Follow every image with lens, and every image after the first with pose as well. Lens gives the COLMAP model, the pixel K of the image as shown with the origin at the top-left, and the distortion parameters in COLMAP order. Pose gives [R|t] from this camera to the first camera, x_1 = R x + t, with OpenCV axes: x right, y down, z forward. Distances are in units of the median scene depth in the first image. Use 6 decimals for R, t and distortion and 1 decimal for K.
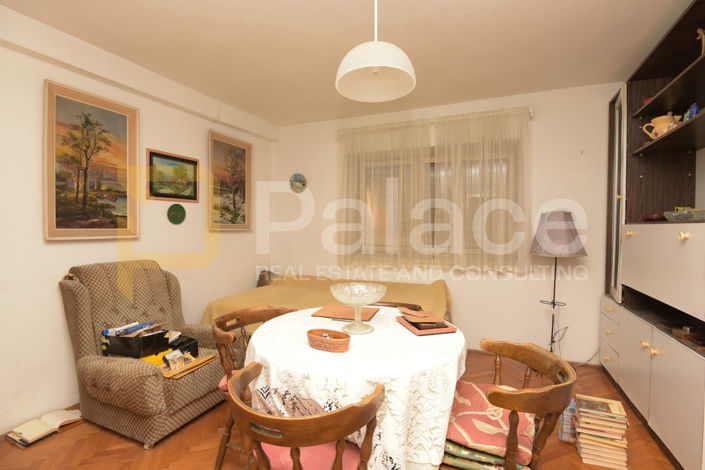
lens RADIAL K [[331.0, 0, 349.1], [0, 331.0, 236.2], [0, 0, 1]] dist [-0.003578, -0.008045]
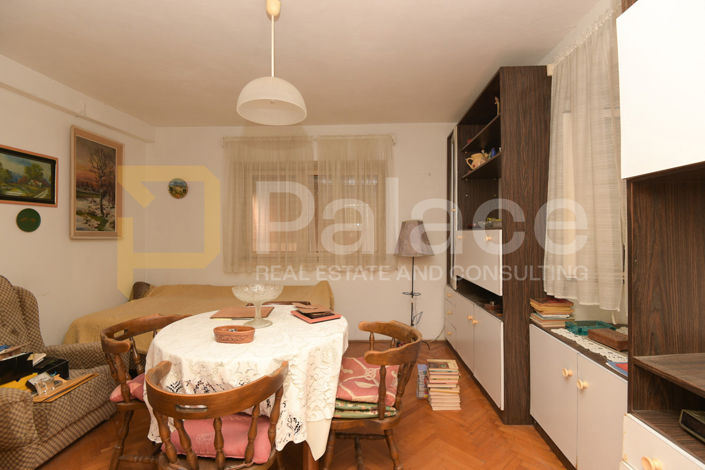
lens RADIAL K [[331.0, 0, 349.1], [0, 331.0, 236.2], [0, 0, 1]] dist [-0.003578, -0.008045]
pose [[0.936996, -0.008856, 0.349227, -0.056586], [0.015477, 0.999749, -0.016174, 0.002253], [-0.348996, 0.020560, 0.936899, -0.132008]]
